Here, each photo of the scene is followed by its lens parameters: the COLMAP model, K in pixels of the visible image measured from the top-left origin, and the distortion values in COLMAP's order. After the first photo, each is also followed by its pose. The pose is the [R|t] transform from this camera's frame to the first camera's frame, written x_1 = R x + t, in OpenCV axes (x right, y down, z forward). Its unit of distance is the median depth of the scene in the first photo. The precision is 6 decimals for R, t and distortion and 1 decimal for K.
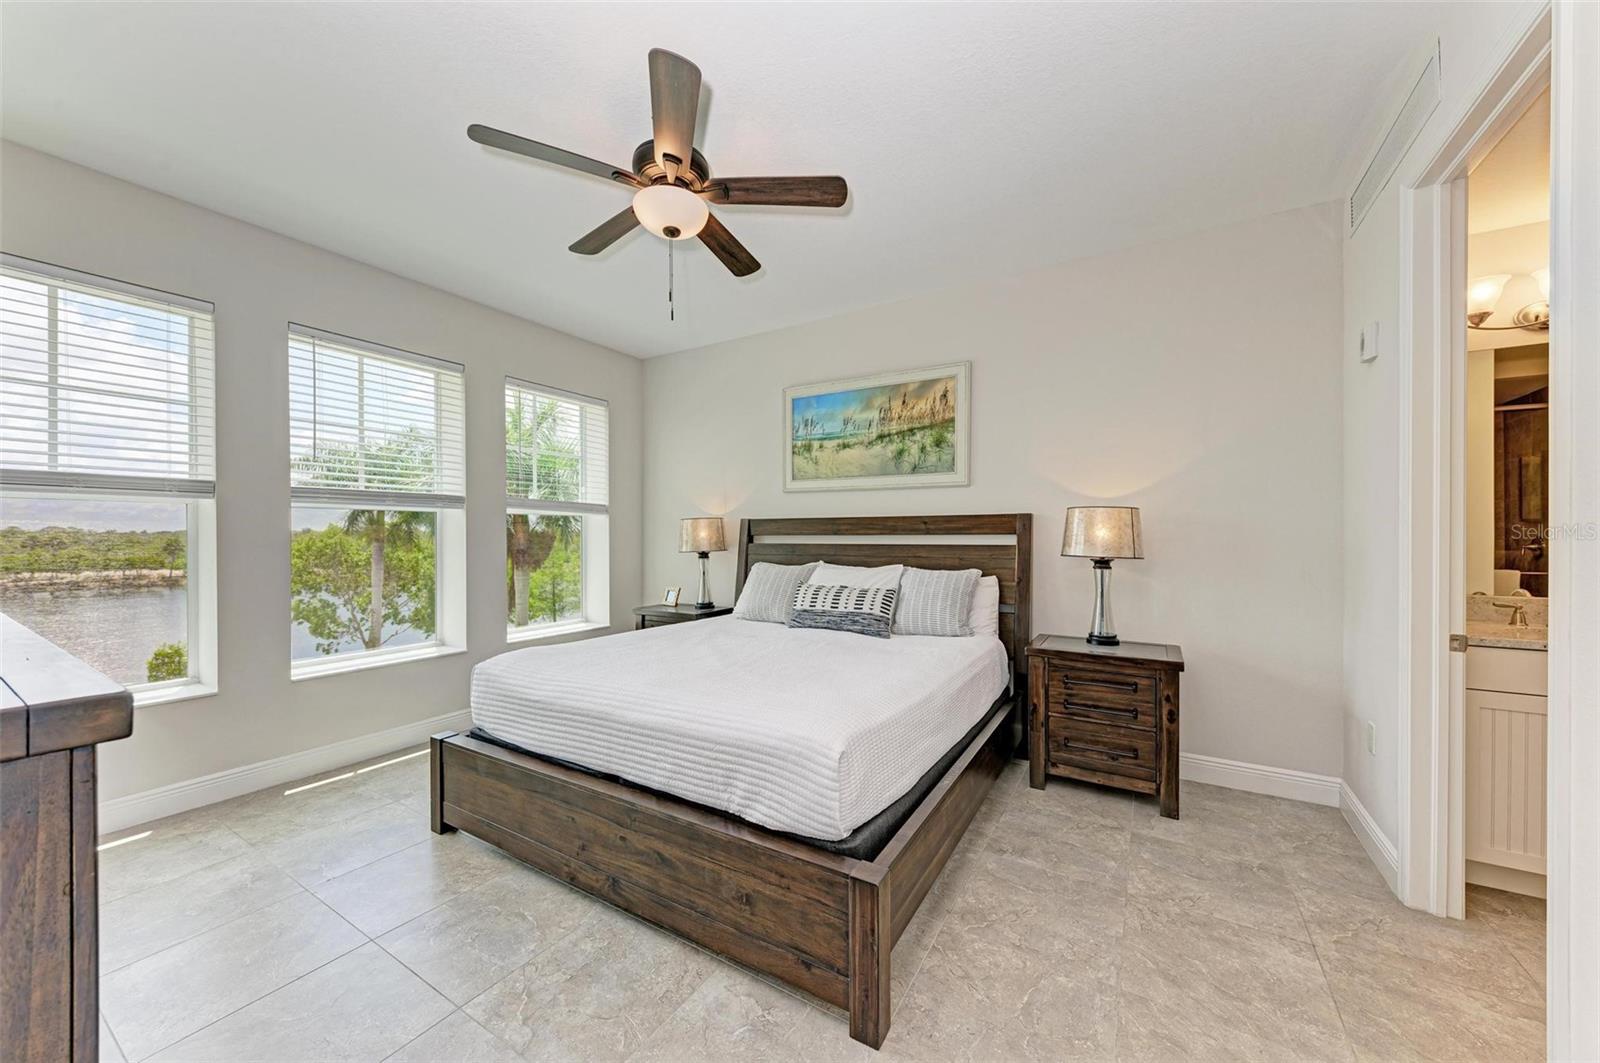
lens RADIAL K [[575.4, 0, 802.8], [0, 575.4, 538.2], [0, 0, 1]] dist [0.001898, 0.000007]
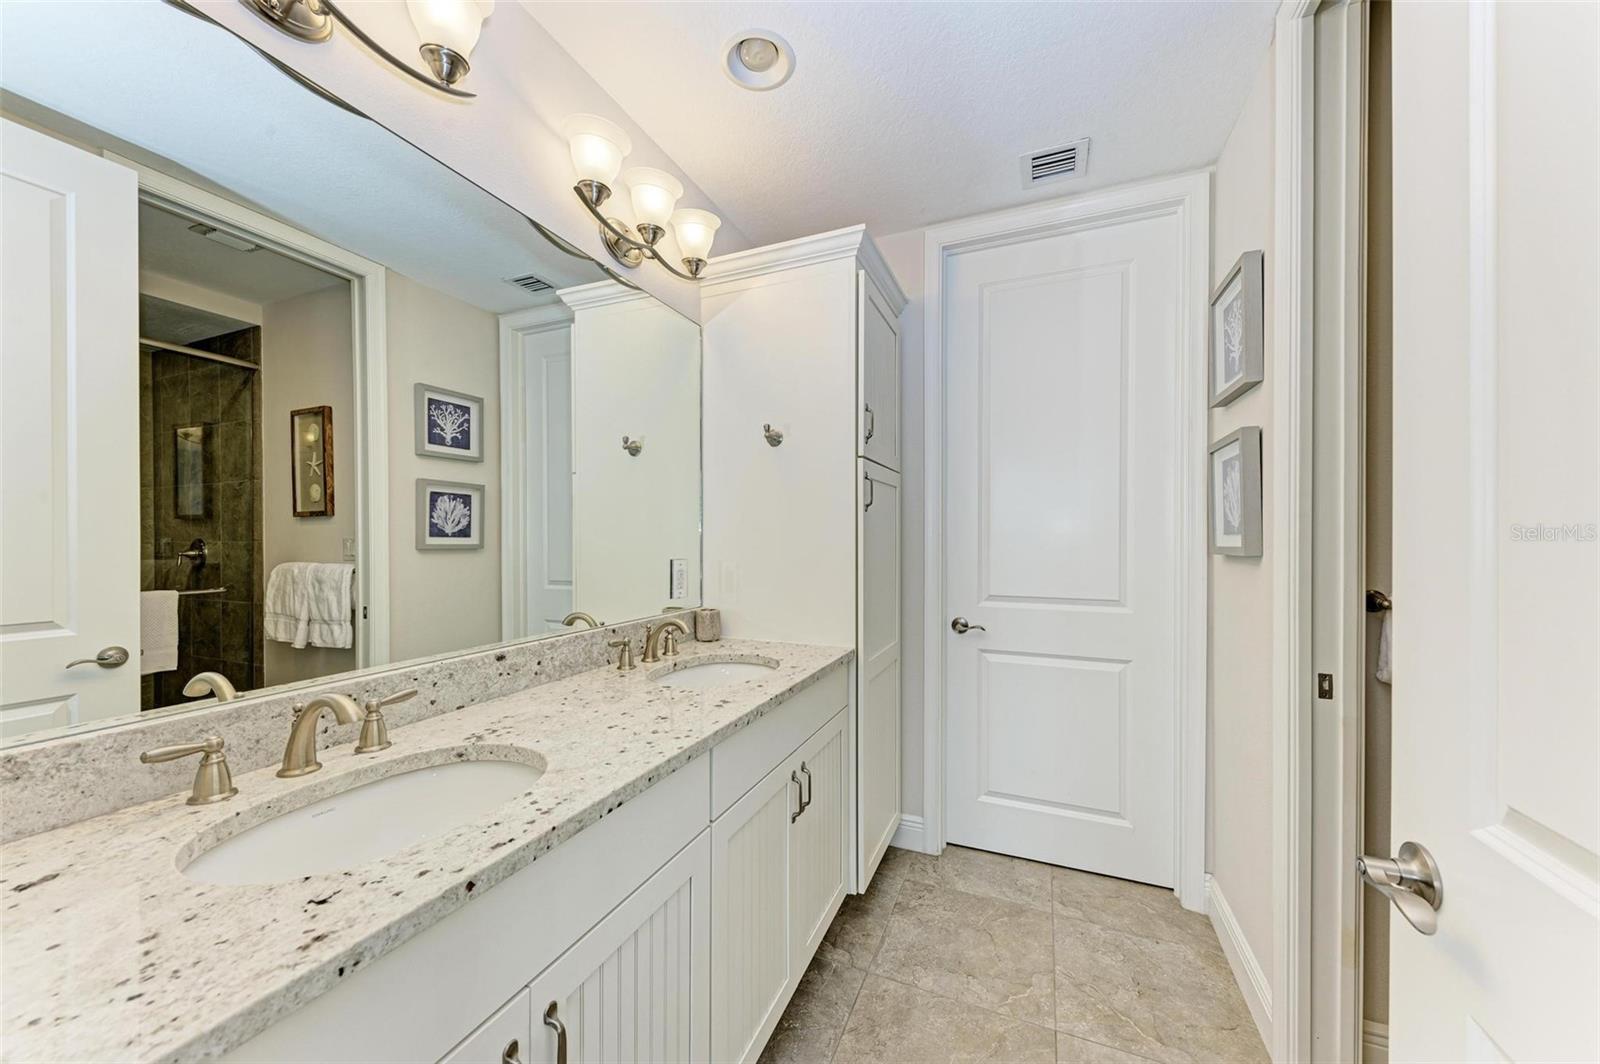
lens RADIAL K [[575.4, 0, 802.8], [0, 575.4, 538.7], [0, 0, 1]] dist [0.001898, 0.000007]
pose [[-0.155030, 0.007820, 0.987879, 0.418060], [0.007410, 0.999950, -0.006753, 0.006562], [-0.987882, 0.006273, -0.155080, 0.343462]]
